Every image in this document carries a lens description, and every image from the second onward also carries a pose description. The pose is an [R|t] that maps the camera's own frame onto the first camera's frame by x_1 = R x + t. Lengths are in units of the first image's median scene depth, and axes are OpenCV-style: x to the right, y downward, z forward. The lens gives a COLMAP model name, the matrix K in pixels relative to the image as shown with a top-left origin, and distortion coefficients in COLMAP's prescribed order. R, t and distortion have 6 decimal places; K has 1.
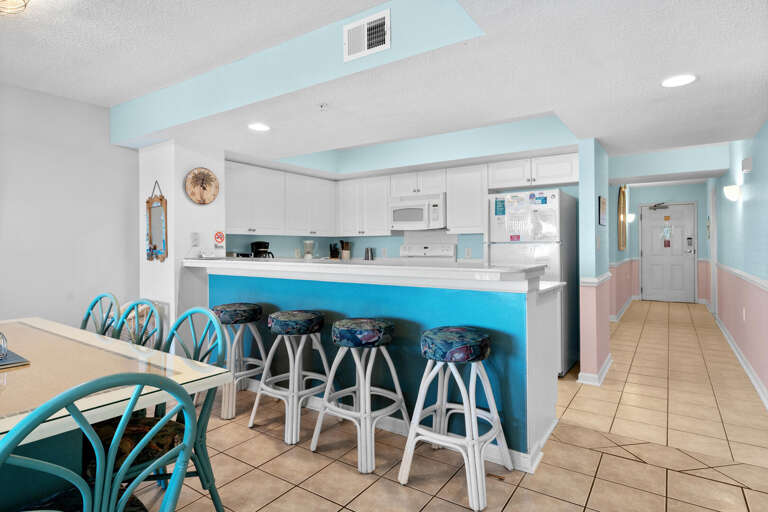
lens RADIAL K [[418.8, 0, 384.2], [0, 418.8, 250.4], [0, 0, 1]] dist [0.000648, 0.000217]
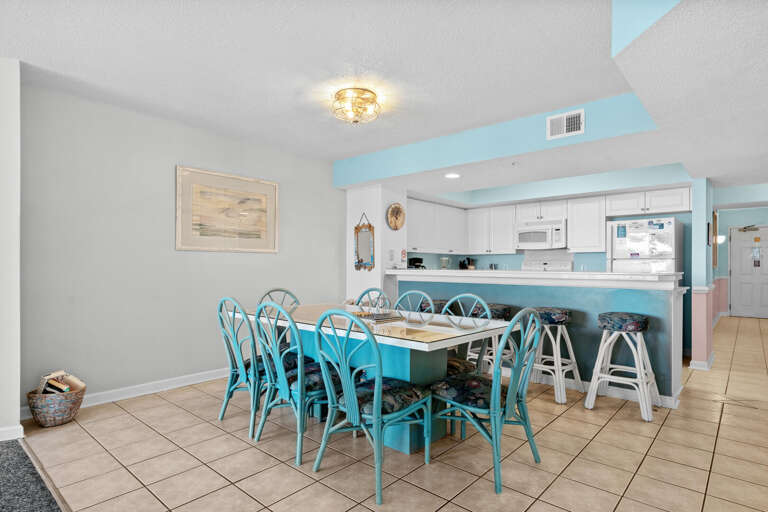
lens RADIAL K [[413.5, 0, 379.7], [0, 413.5, 270.1], [0, 0, 1]] dist [-0.001305, 0.000614]
pose [[0.991508, 0.009898, -0.129666, -0.301266], [-0.010101, 0.999949, -0.000908, 0.024691], [0.129650, 0.002209, 0.991557, -0.358119]]
